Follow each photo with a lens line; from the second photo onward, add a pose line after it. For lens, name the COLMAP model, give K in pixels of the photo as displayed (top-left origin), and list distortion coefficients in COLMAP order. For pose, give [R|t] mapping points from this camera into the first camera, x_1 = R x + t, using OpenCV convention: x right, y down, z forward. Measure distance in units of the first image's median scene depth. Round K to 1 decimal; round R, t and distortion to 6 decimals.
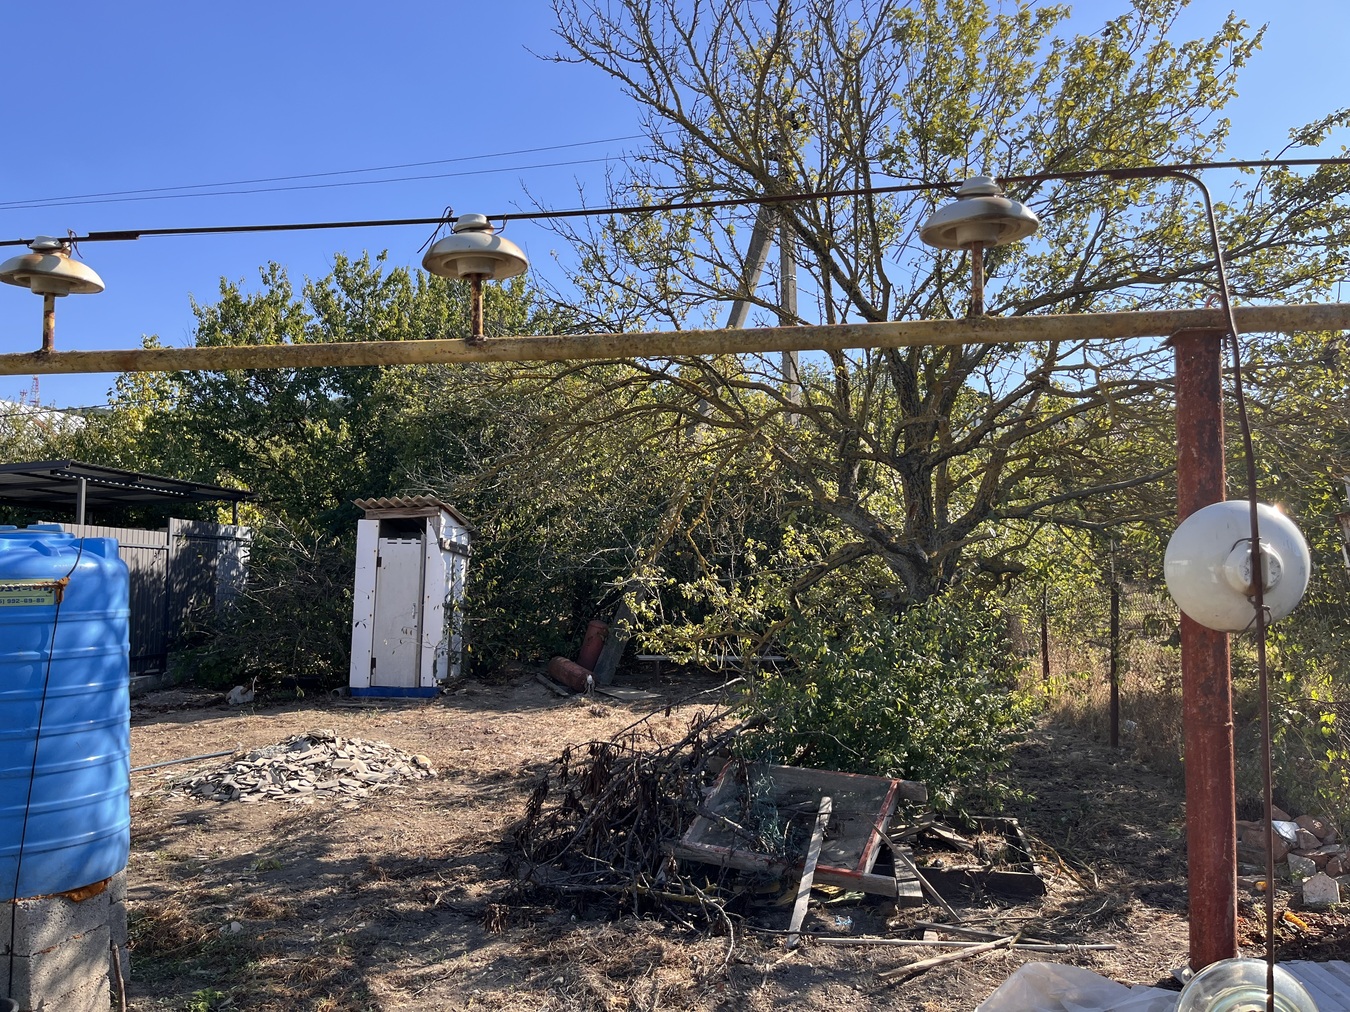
lens RADIAL K [[1022.7, 0, 658.1], [0, 1022.7, 508.8], [0, 0, 1]] dist [0.062180, -0.094635]
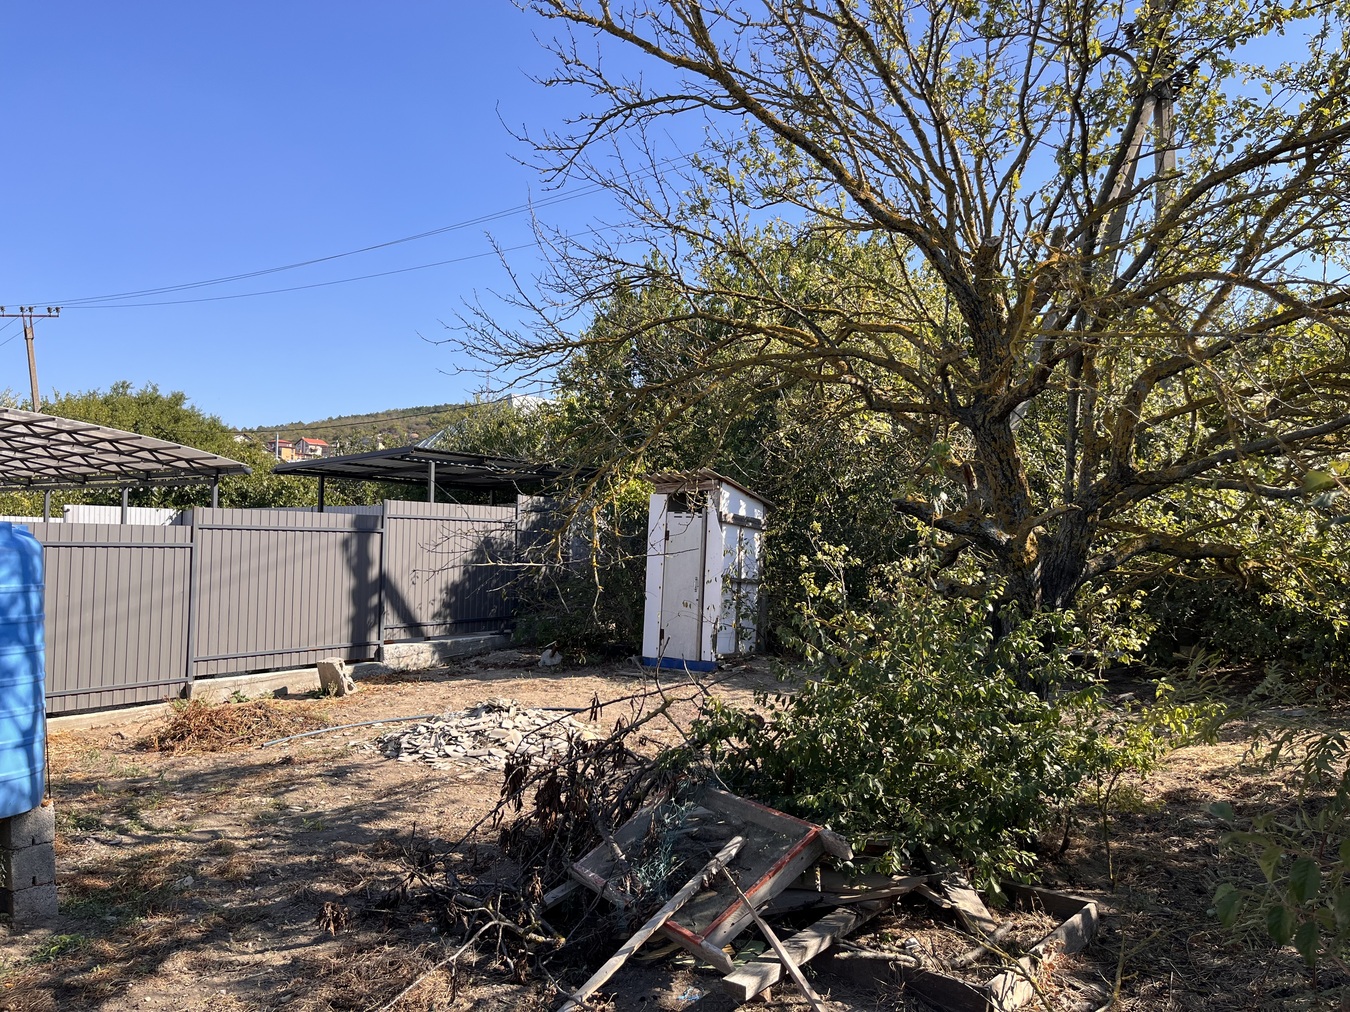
lens RADIAL K [[1022.7, 0, 675.6], [0, 1022.7, 513.1], [0, 0, 1]] dist [0.062180, -0.094635]
pose [[0.885475, -0.006467, -0.464641, 0.321578], [0.022282, 0.999344, 0.028553, 0.001574], [0.464152, -0.035636, 0.885039, 0.176333]]
